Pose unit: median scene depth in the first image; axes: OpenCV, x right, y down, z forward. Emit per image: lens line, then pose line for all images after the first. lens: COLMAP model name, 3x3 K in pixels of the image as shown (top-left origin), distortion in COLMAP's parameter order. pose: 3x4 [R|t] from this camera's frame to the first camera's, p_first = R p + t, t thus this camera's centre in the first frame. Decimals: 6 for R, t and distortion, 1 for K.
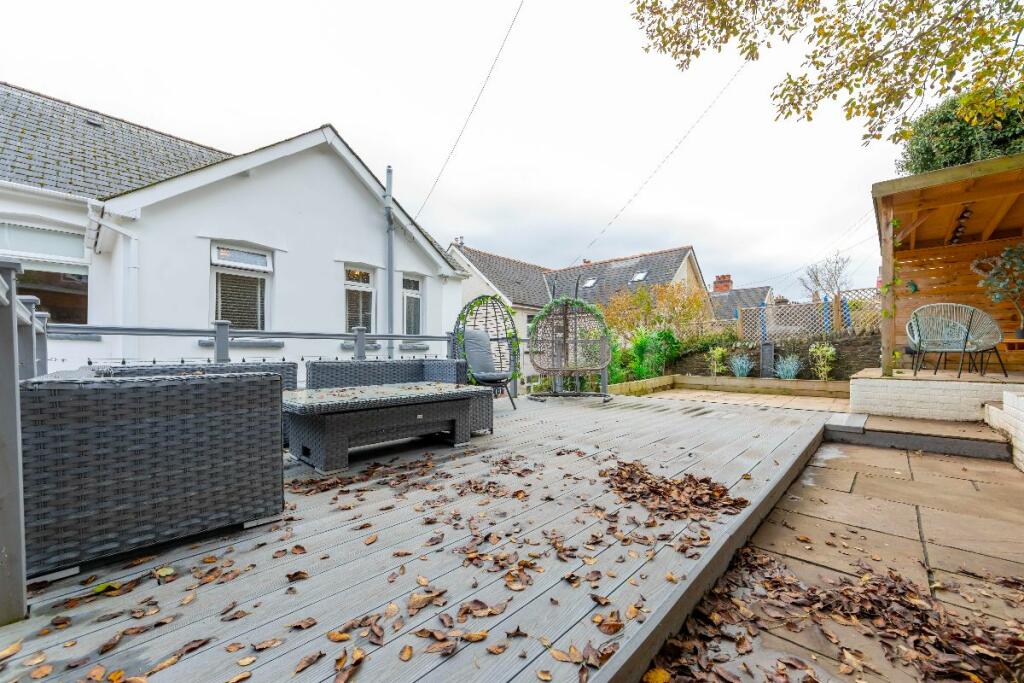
lens RADIAL K [[409.4, 0, 507.2], [0, 409.4, 355.5], [0, 0, 1]] dist [-0.010210, 0.000179]
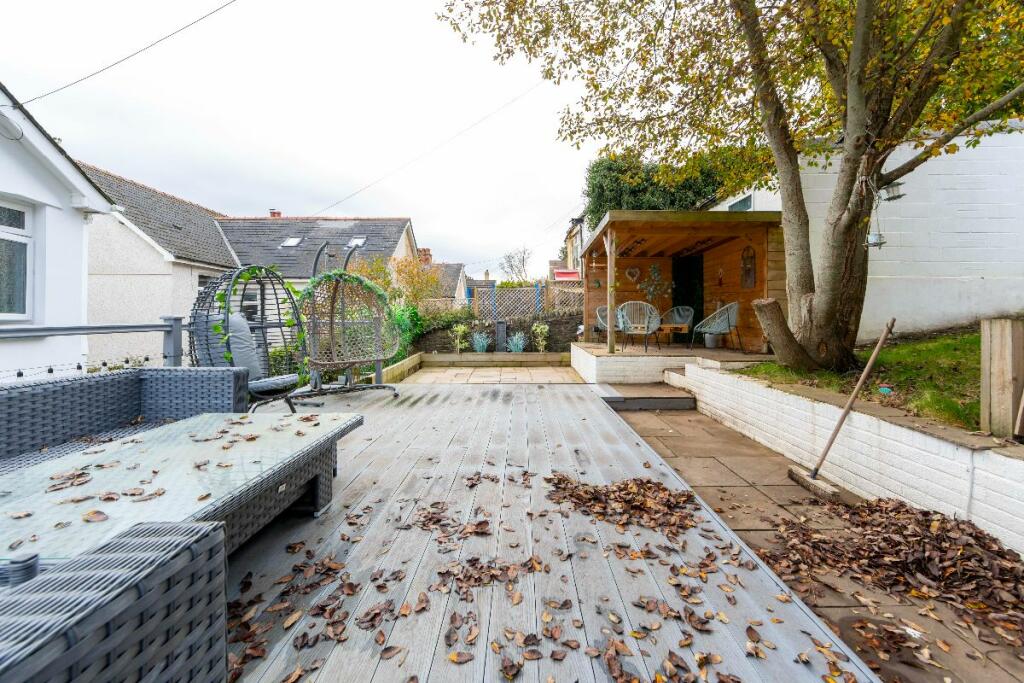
lens RADIAL K [[420.1, 0, 542.7], [0, 420.1, 323.7], [0, 0, 1]] dist [-0.003665, -0.000086]
pose [[0.696274, -0.006249, 0.717749, -0.201811], [0.003720, 0.999980, 0.005098, -0.048461], [-0.717767, -0.000879, 0.696283, 0.159612]]
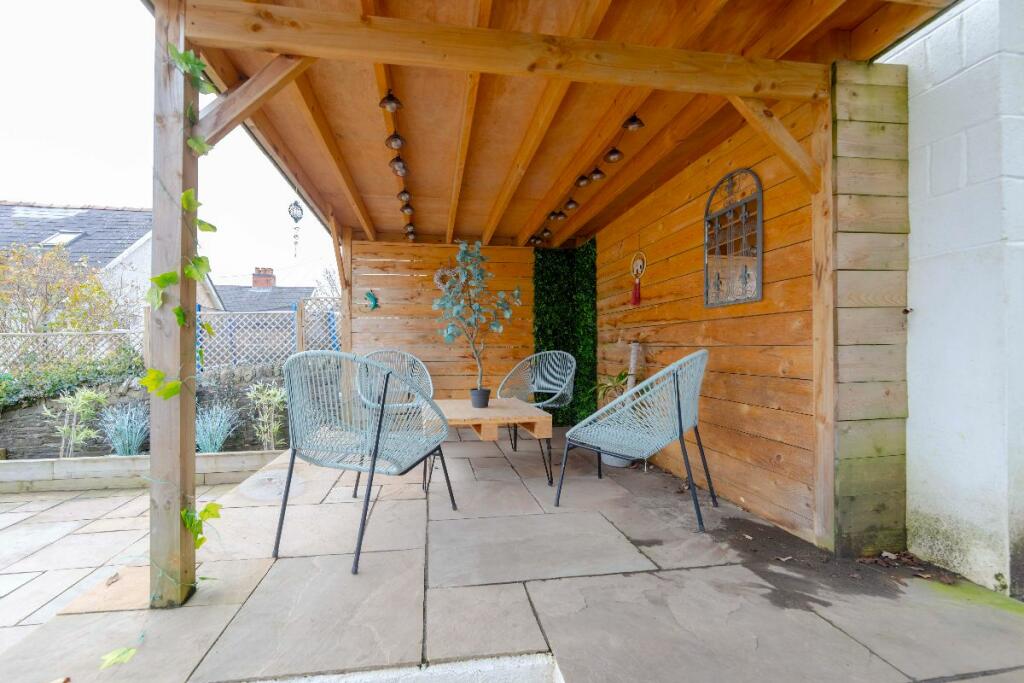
lens RADIAL K [[409.4, 0, 507.2], [0, 409.4, 355.5], [0, 0, 1]] dist [-0.010210, 0.000179]
pose [[0.582640, -0.009275, 0.812678, 0.742710], [0.005768, 0.999957, 0.007277, -0.106431], [-0.812710, 0.000448, 0.582668, 0.562788]]
